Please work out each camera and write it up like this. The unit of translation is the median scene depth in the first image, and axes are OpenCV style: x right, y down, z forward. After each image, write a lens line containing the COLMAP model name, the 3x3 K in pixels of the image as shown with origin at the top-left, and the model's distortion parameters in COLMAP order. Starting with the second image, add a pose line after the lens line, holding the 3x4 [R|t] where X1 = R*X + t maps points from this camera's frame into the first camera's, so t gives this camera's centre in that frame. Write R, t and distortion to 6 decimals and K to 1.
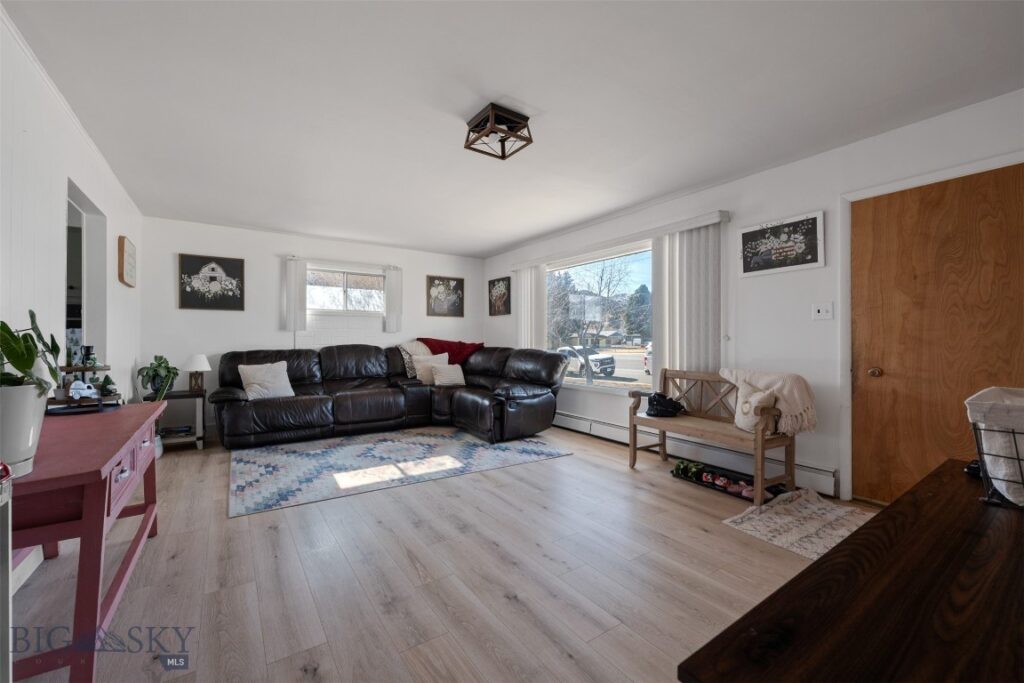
lens RADIAL K [[407.0, 0, 515.8], [0, 407.0, 342.1], [0, 0, 1]] dist [-0.010811, 0.001967]
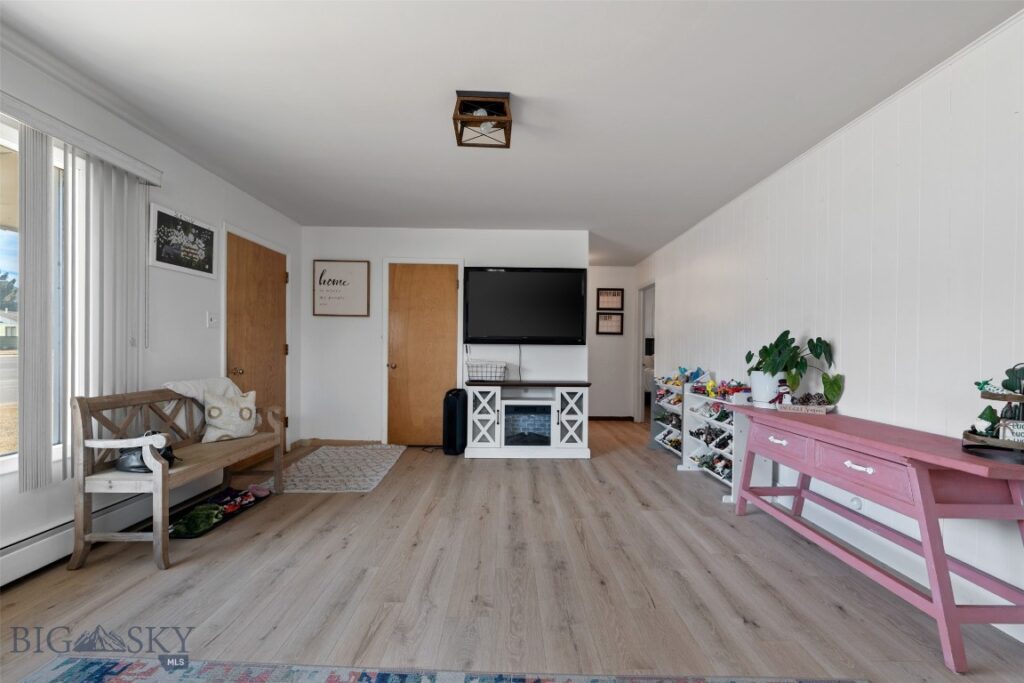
lens RADIAL K [[407.0, 0, 507.2], [0, 407.0, 350.3], [0, 0, 1]] dist [-0.010811, 0.001967]
pose [[-0.827503, -0.008386, 0.561399, -0.333702], [-0.010273, 0.999947, -0.000207, -0.001350], [-0.561368, -0.005939, -0.827545, 0.943094]]
